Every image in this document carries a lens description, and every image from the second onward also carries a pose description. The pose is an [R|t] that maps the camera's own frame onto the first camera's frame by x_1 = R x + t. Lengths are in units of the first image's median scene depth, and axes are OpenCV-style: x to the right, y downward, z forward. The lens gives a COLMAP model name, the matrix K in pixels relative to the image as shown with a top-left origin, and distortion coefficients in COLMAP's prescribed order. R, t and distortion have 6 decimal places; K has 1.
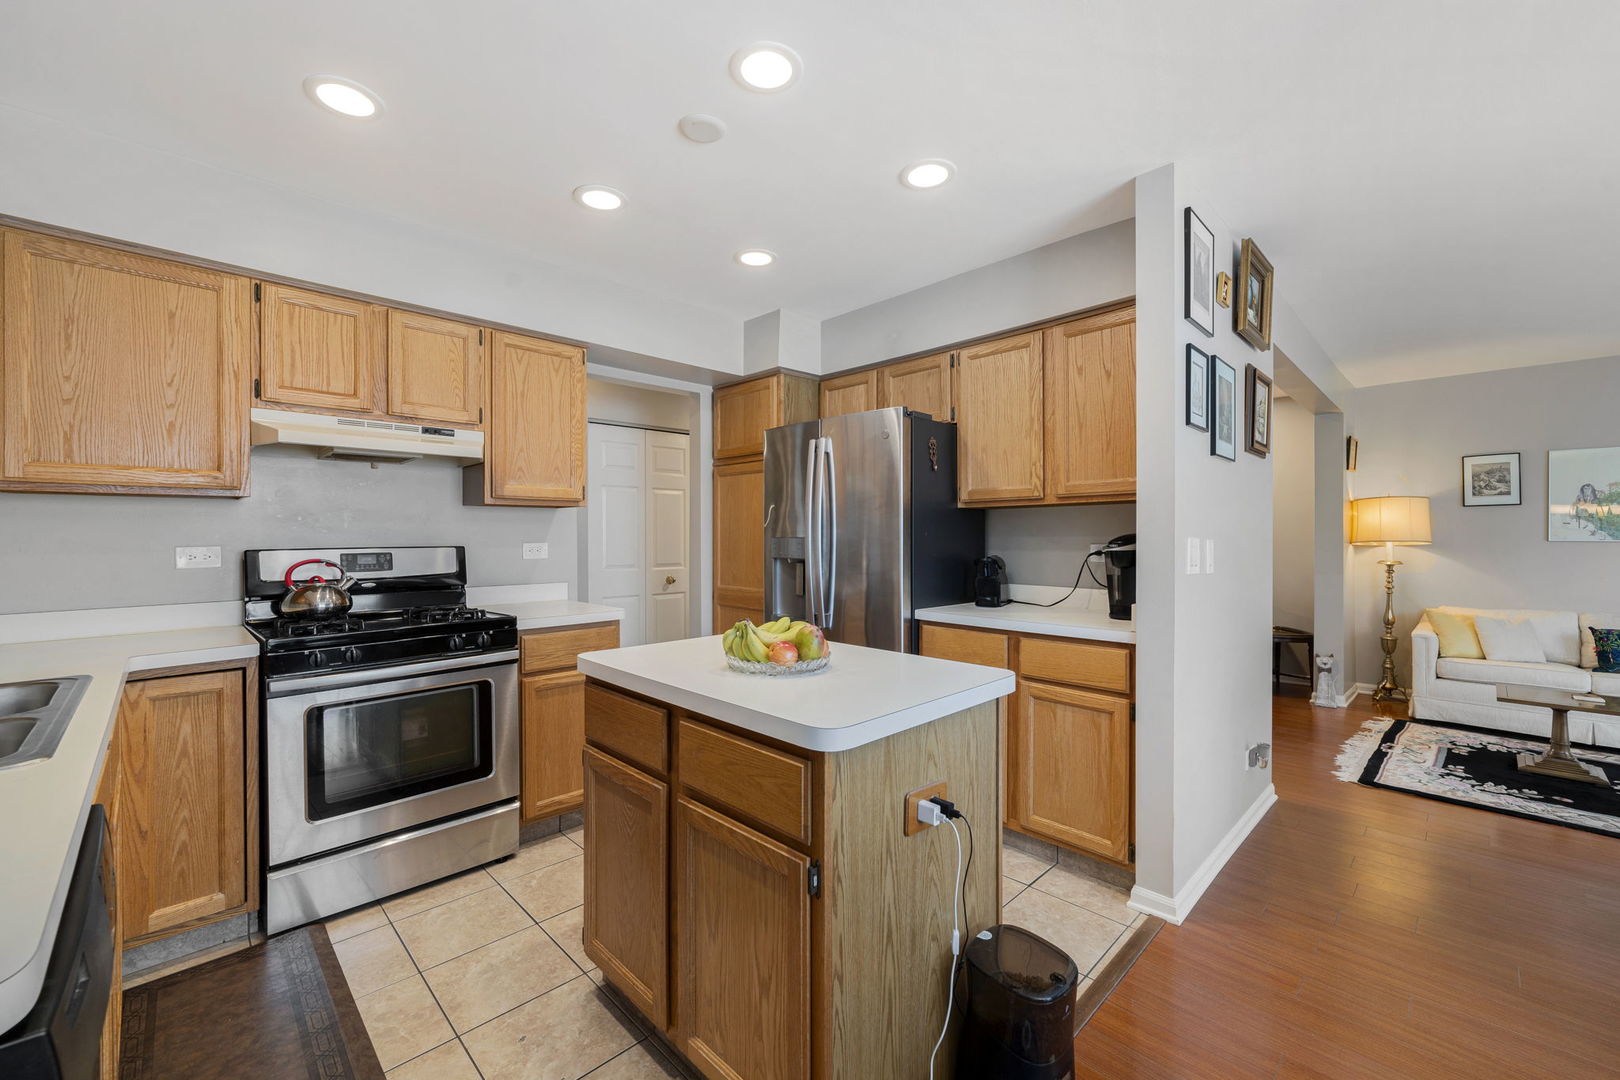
lens RADIAL K [[657.3, 0, 806.1], [0, 657.3, 539.3], [0, 0, 1]] dist [0.000255, 0.000191]
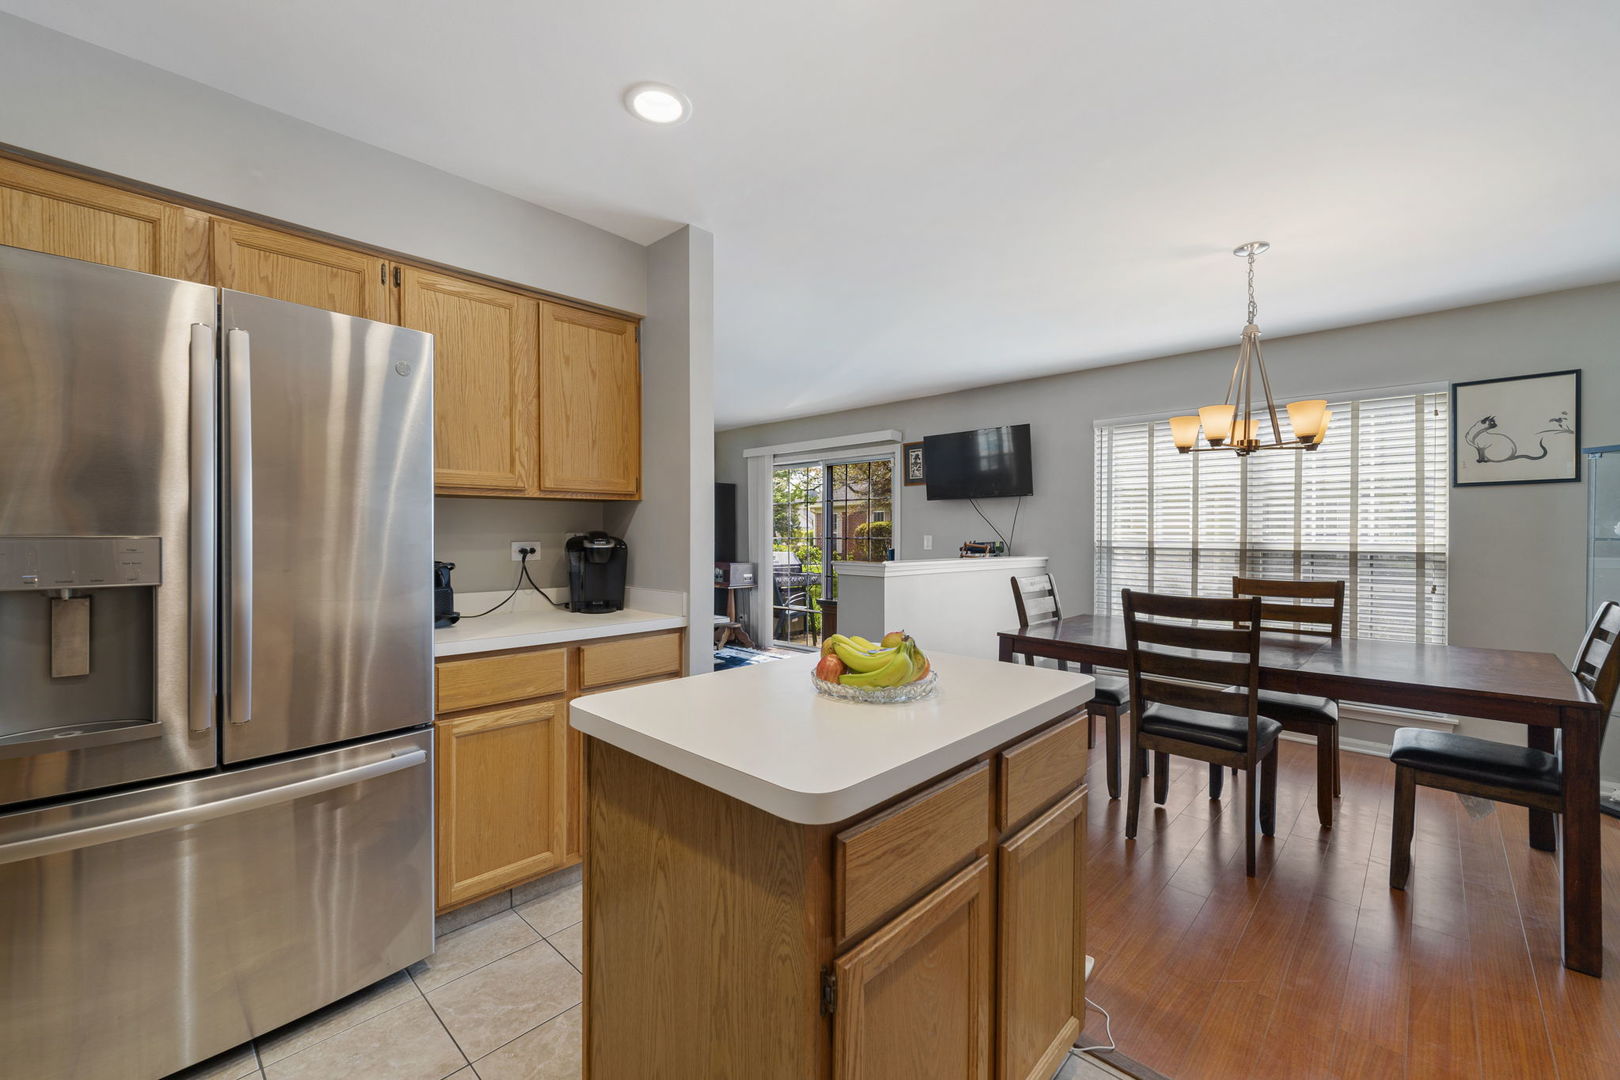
lens RADIAL K [[645.4, 0, 786.8], [0, 645.4, 532.0], [0, 0, 1]] dist [-0.000327, 0.000012]
pose [[-0.016628, 0.000451, 0.999862, -0.543555], [0.000505, 1.000000, -0.000443, -0.006614], [-0.999862, 0.000497, -0.016628, 0.718924]]
